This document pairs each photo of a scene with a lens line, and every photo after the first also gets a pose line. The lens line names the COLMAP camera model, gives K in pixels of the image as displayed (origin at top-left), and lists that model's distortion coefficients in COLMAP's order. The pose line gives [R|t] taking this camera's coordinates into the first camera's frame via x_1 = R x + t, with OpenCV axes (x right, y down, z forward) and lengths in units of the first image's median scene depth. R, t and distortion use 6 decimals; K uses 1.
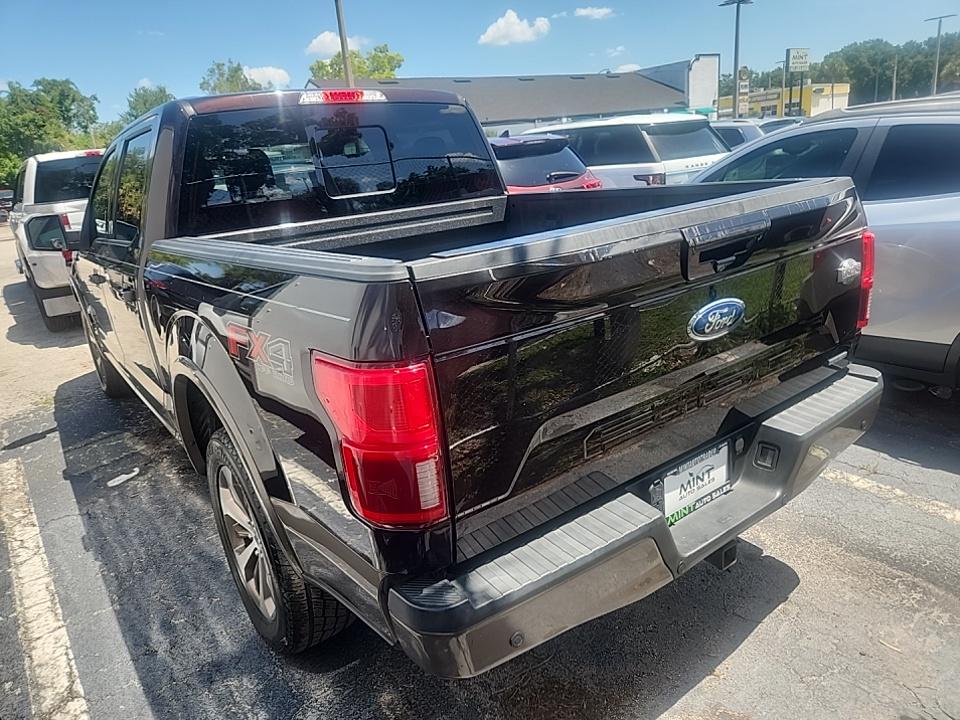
lens RADIAL K [[652.0, 0, 480.0], [0, 652.0, 360.0], [0, 0, 1]] dist [0.051114, -0.040202]
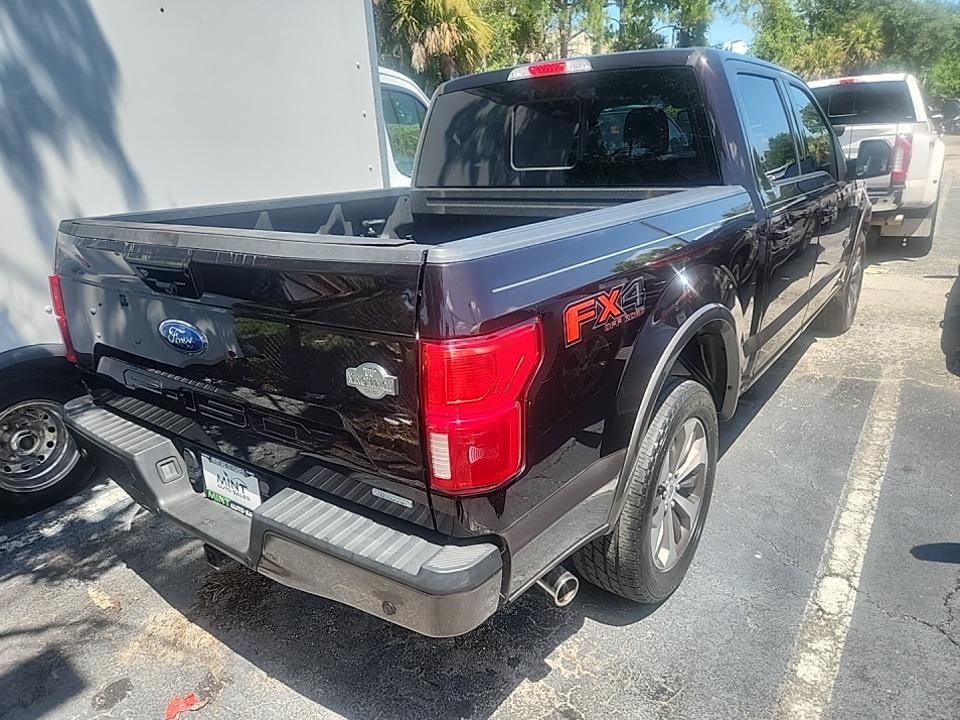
lens RADIAL K [[652.0, 0, 480.0], [0, 652.0, 360.0], [0, 0, 1]] dist [0.051114, -0.040202]
pose [[0.294528, 0.378081, -0.877672, 1.312687], [-0.264878, 0.914724, 0.305155, -0.435695], [0.918201, 0.142599, 0.369557, 0.945648]]
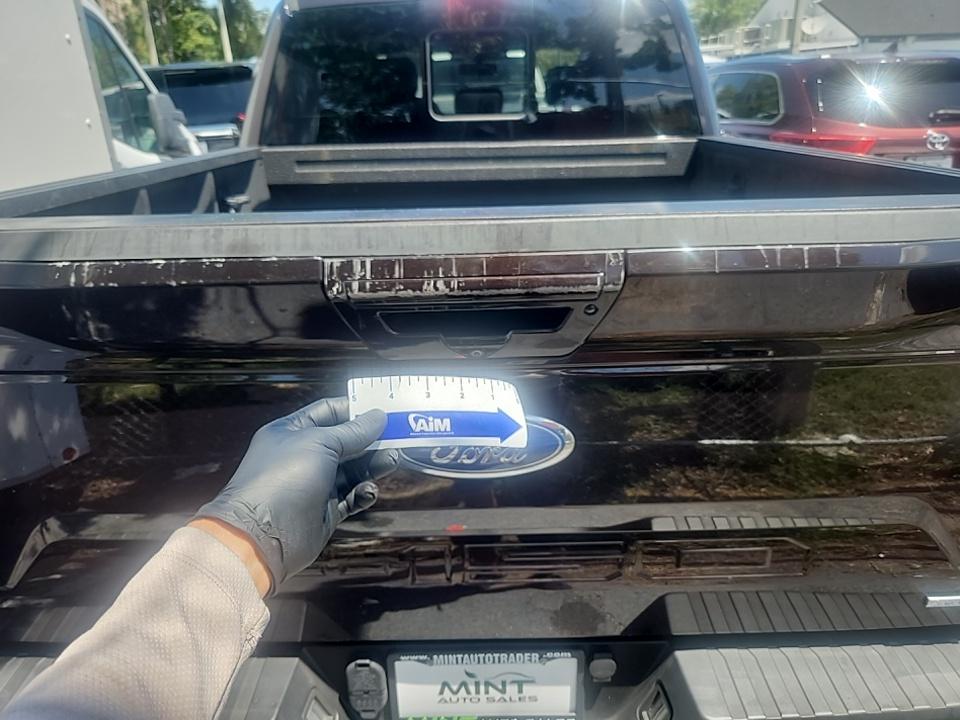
lens RADIAL K [[667.6, 0, 475.1], [0, 667.6, 361.4], [0, 0, 1]] dist [0.009894, 0.002330]
pose [[0.798008, 0.291038, -0.527712, 0.547902], [-0.226490, 0.956300, 0.184910, -0.195088], [0.558467, -0.028038, 0.829053, 0.516799]]
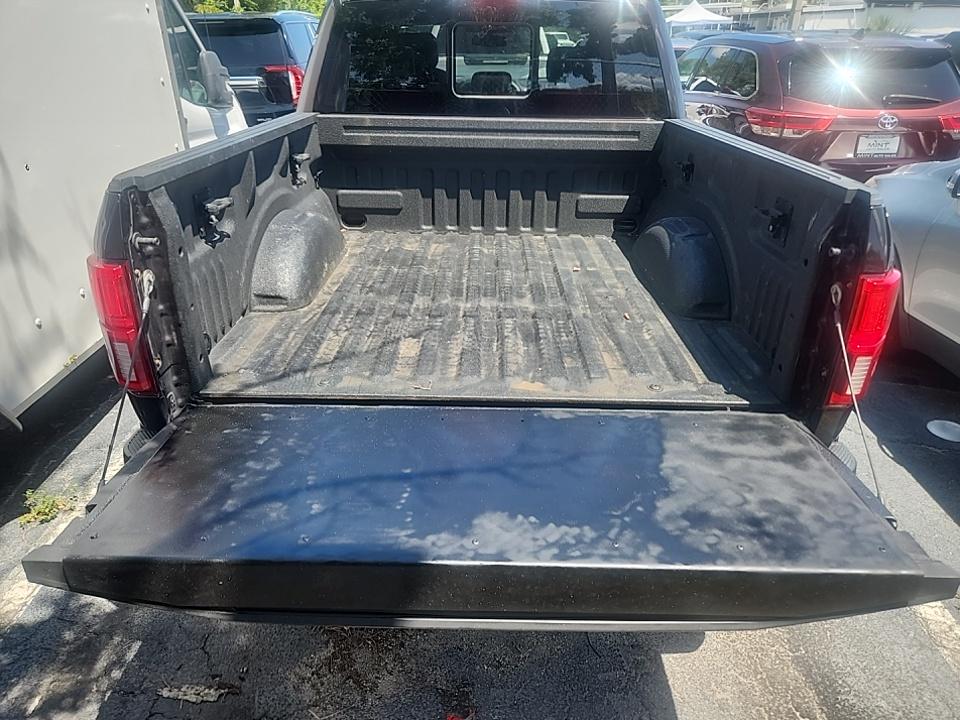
lens RADIAL K [[652.0, 0, 480.0], [0, 652.0, 360.0], [0, 0, 1]] dist [0.051114, -0.040202]
pose [[0.793319, 0.356560, -0.493466, 0.726946], [-0.263613, 0.931806, 0.249492, -0.204153], [0.548774, -0.067842, 0.833214, 0.218225]]
